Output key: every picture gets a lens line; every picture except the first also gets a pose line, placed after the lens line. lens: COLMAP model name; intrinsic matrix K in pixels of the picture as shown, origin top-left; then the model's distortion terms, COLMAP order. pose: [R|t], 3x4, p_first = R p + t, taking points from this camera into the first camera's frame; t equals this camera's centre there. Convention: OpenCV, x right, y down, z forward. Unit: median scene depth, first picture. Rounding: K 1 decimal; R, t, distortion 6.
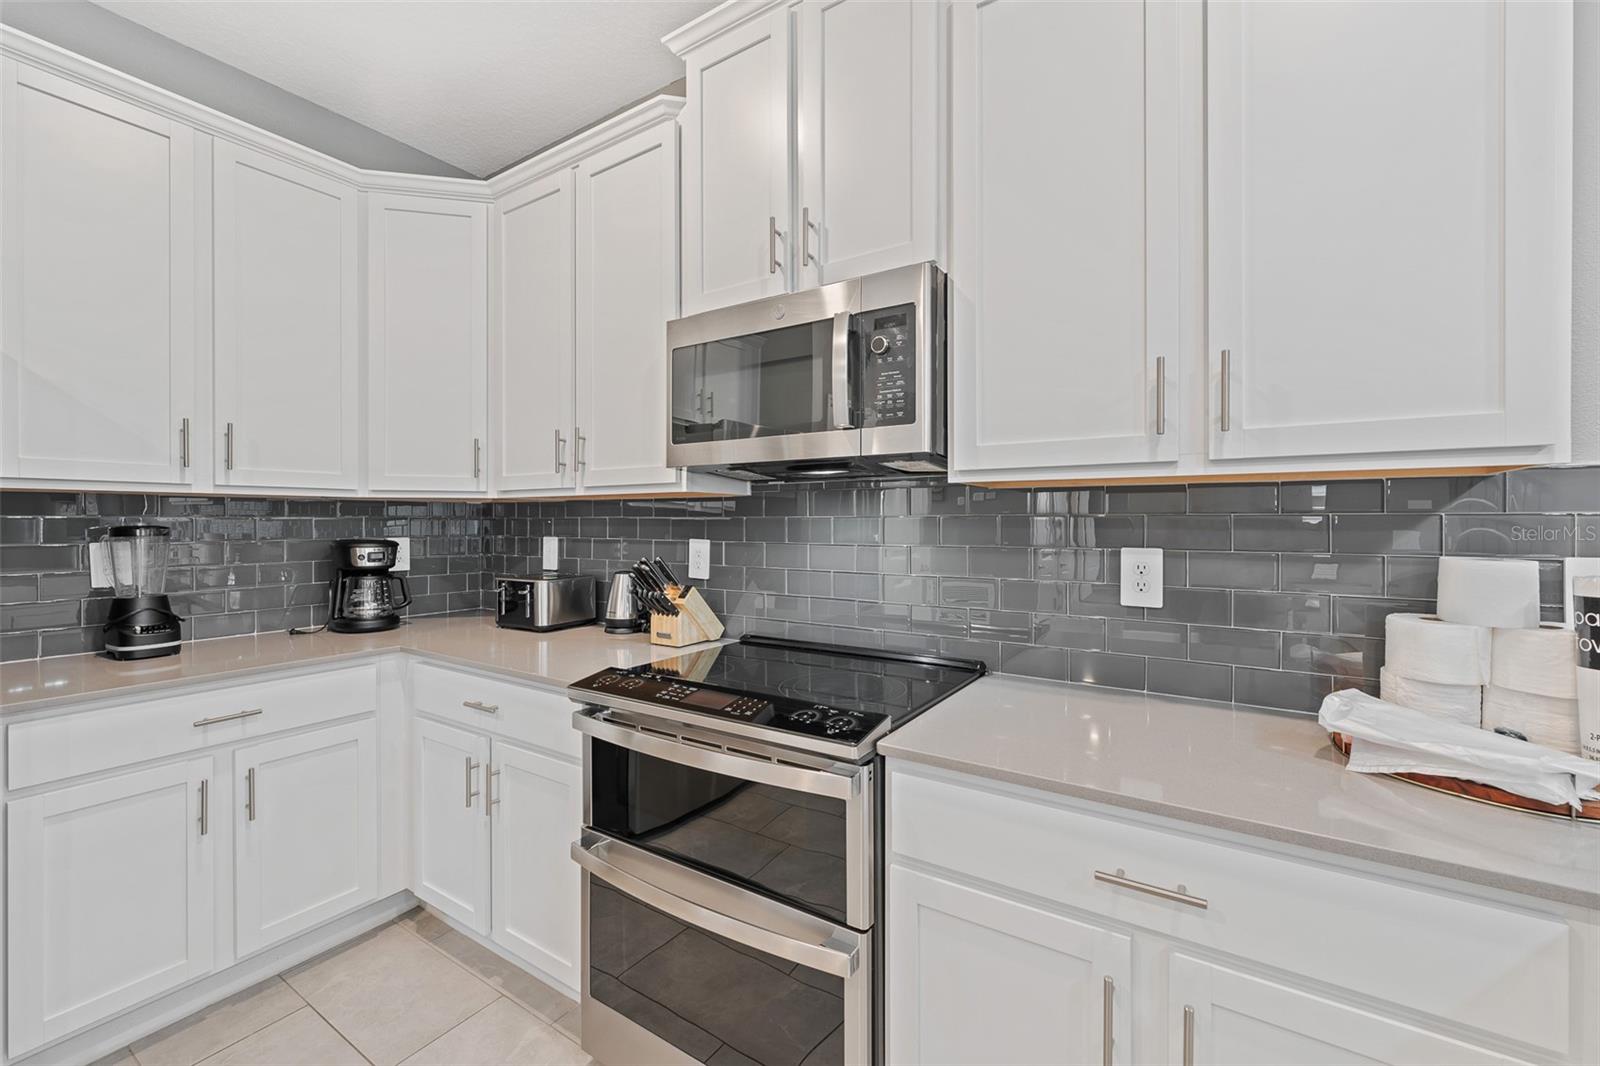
lens RADIAL K [[654.9, 0, 798.9], [0, 654.9, 527.7], [0, 0, 1]] dist [-0.001382, -0.000906]
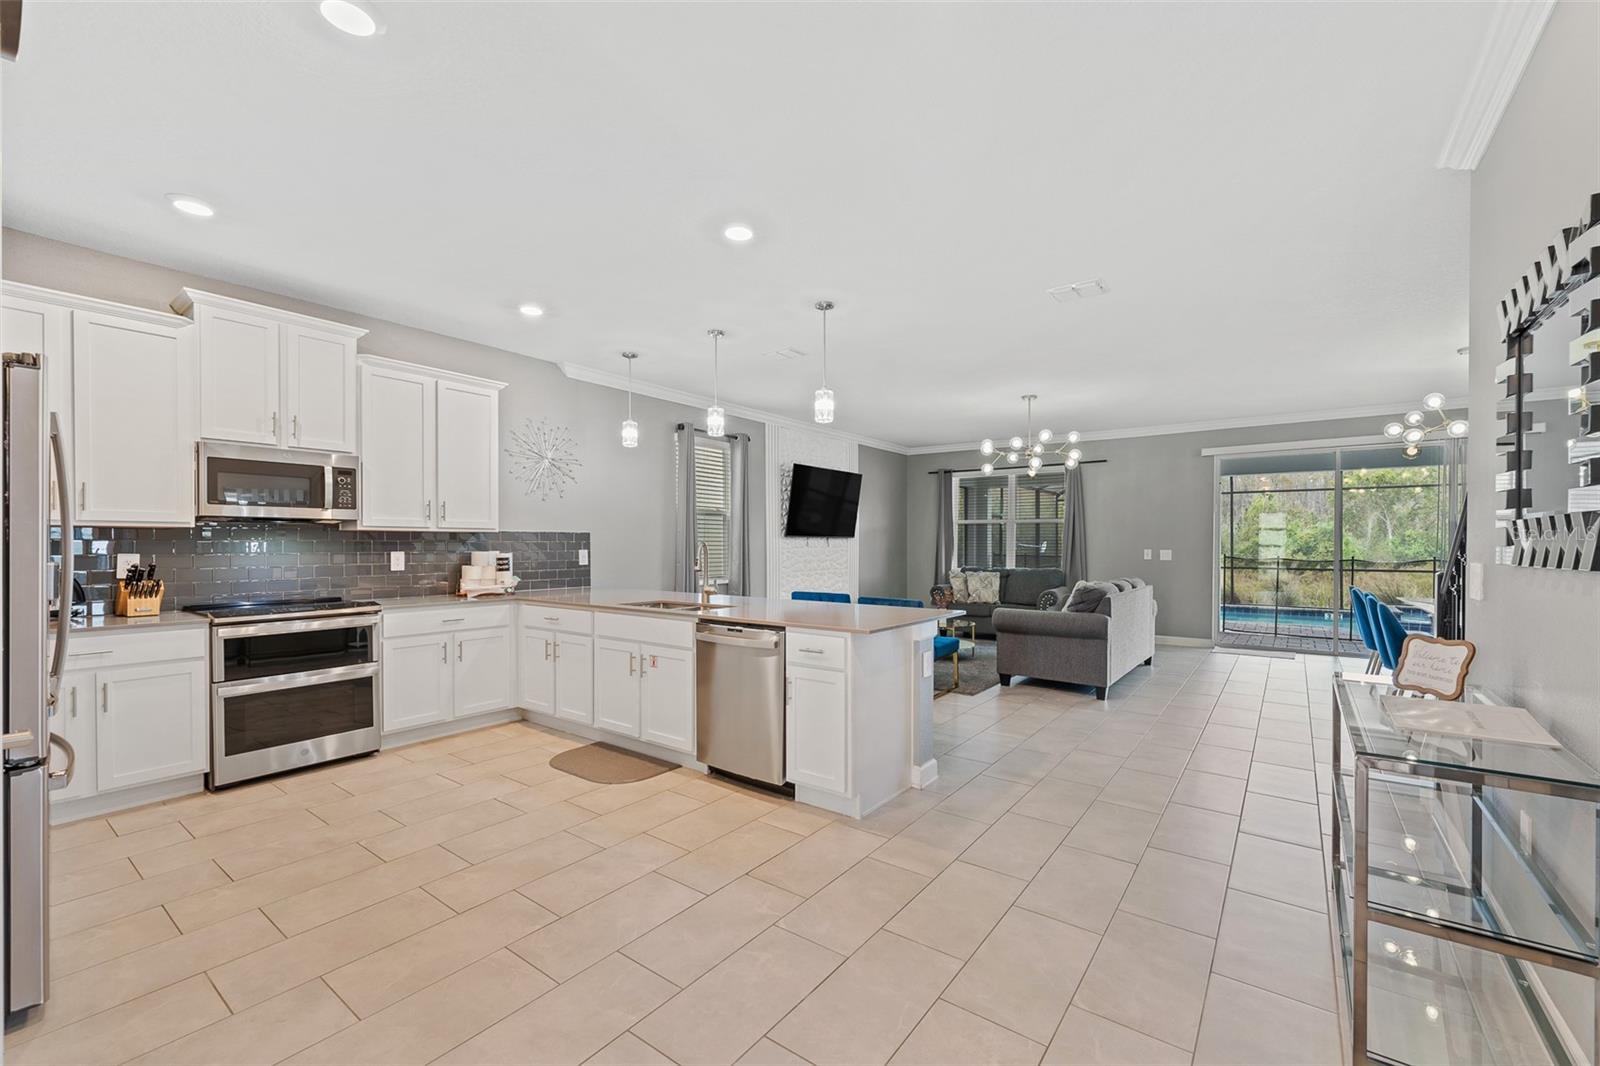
lens RADIAL K [[654.9, 0, 809.7], [0, 654.9, 544.3], [0, 0, 1]] dist [-0.001382, -0.000906]
pose [[0.047416, 0.004980, 0.998863, -2.691279], [0.011894, 0.999914, -0.005549, 0.039256], [-0.998804, 0.012144, 0.047353, -1.195790]]
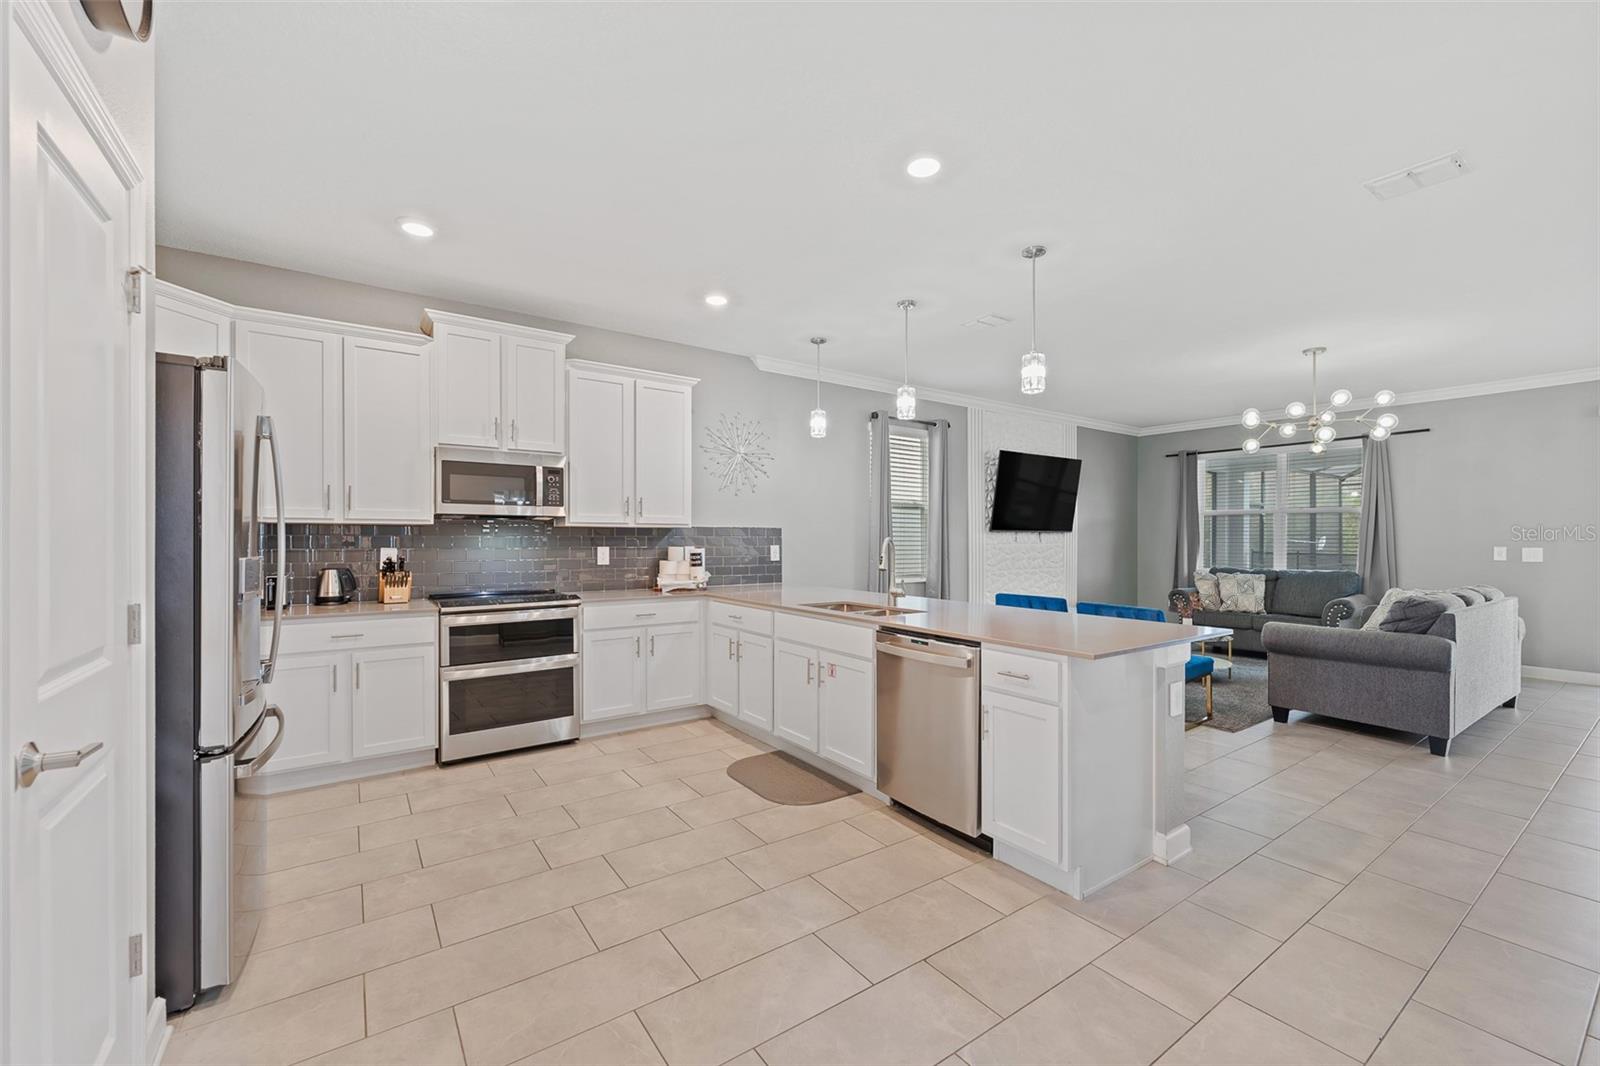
lens RADIAL K [[654.9, 0, 809.8], [0, 654.9, 539.5], [0, 0, 1]] dist [-0.001382, -0.000906]
pose [[0.352504, 0.004991, 0.935797, -2.334096], [0.009241, 0.999918, -0.008814, 0.035535], [-0.935765, 0.011755, 0.352429, -1.202048]]
